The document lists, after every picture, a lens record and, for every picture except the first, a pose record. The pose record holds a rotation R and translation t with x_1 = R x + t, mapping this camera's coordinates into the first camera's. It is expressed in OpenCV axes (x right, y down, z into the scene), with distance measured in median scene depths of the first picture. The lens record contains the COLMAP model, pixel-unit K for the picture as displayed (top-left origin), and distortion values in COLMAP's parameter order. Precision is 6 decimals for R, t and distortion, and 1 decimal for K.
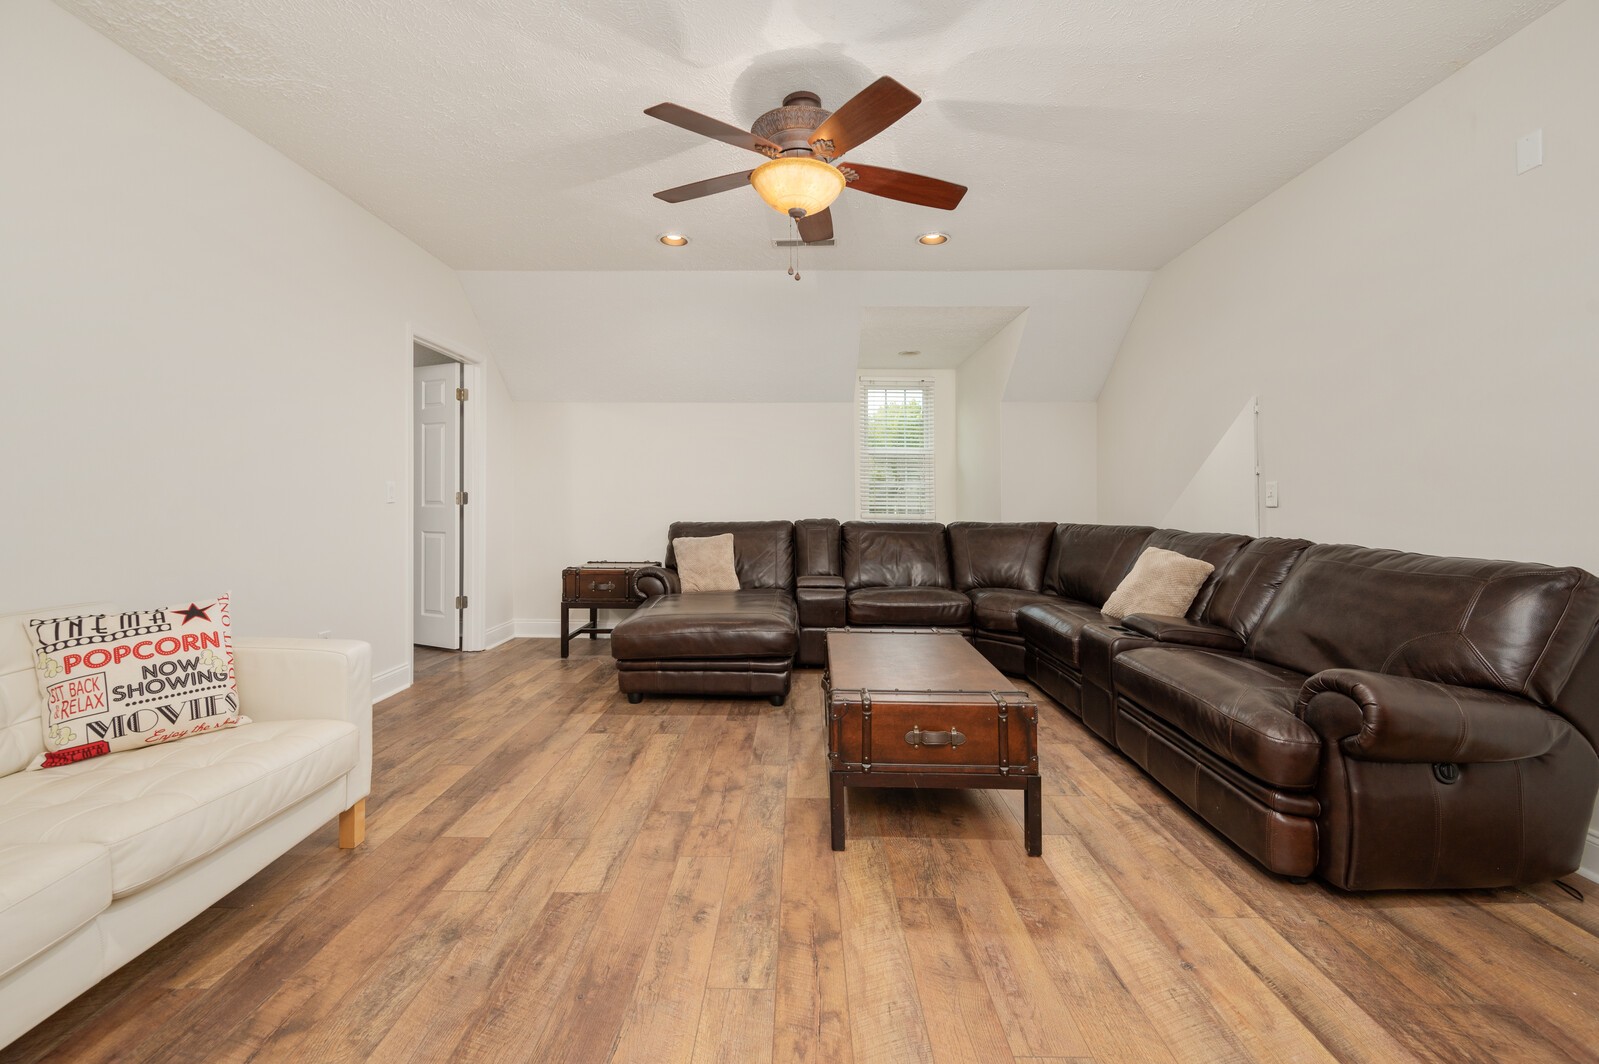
lens RADIAL K [[642.2, 0, 795.6], [0, 642.2, 519.2], [0, 0, 1]] dist [0.001653, 0.000222]
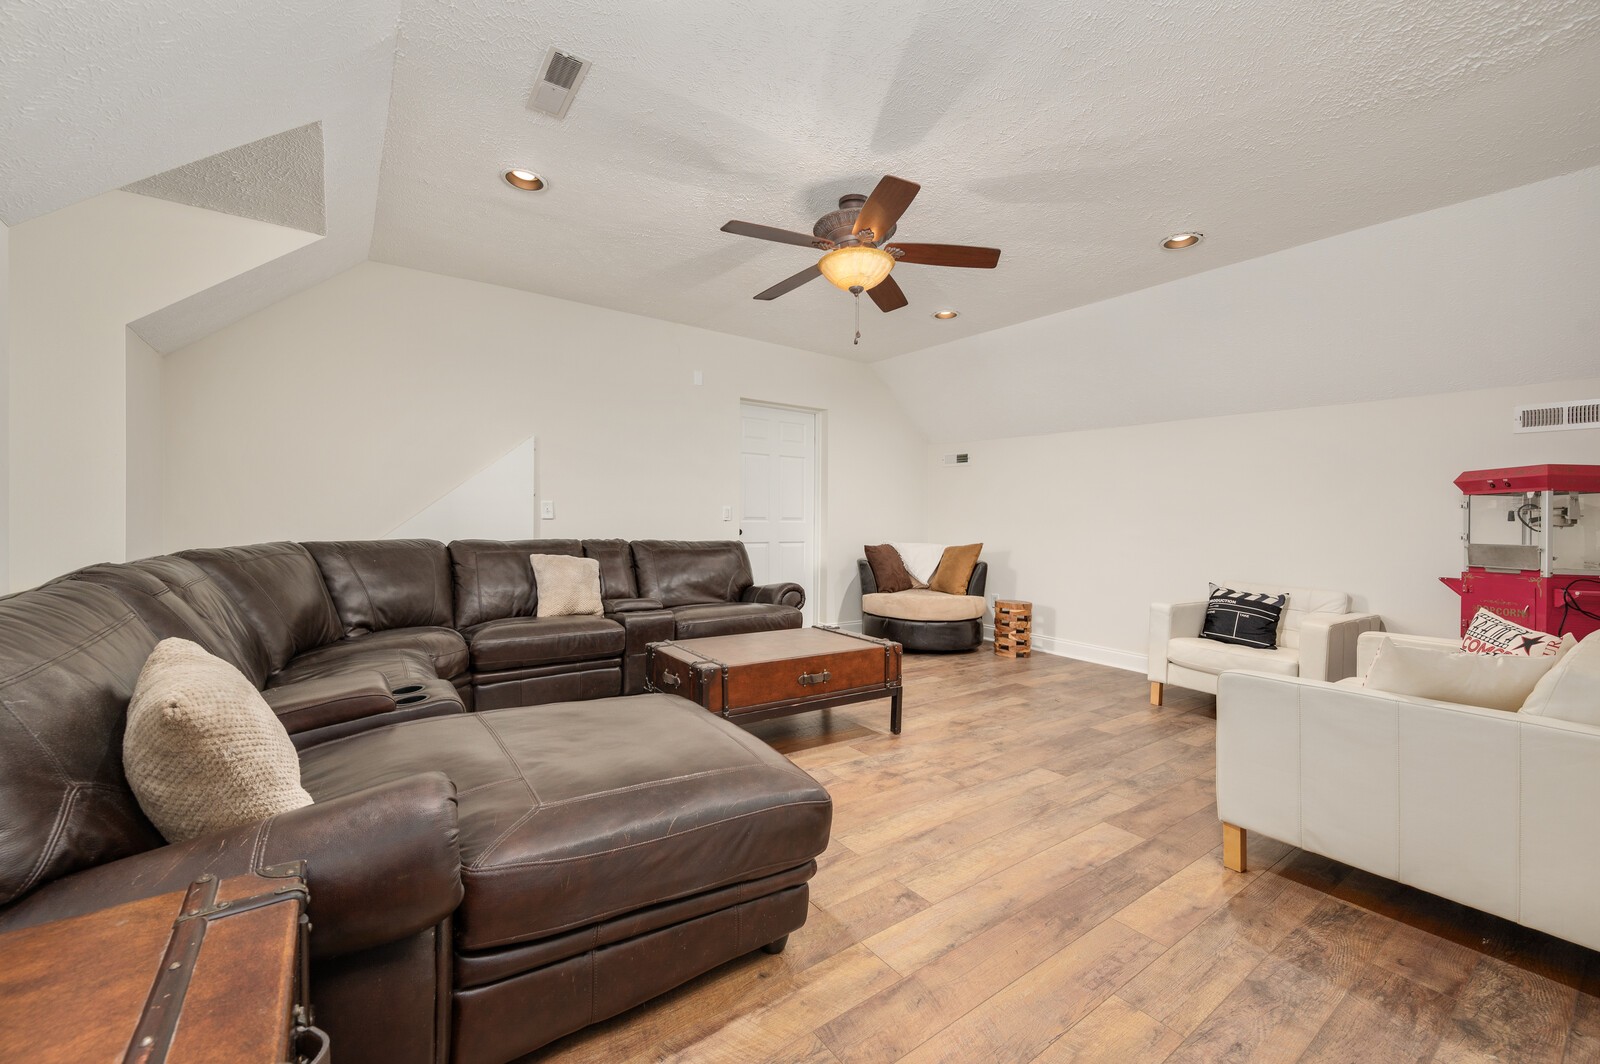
lens RADIAL K [[642.6, 0, 796.1], [0, 642.6, 519.2], [0, 0, 1]] dist [0.001653, 0.000222]
pose [[-0.591727, -0.014629, 0.806006, -1.056641], [0.008024, 0.999679, 0.024035, -0.073585], [-0.806098, 0.020690, -0.591420, 2.083836]]
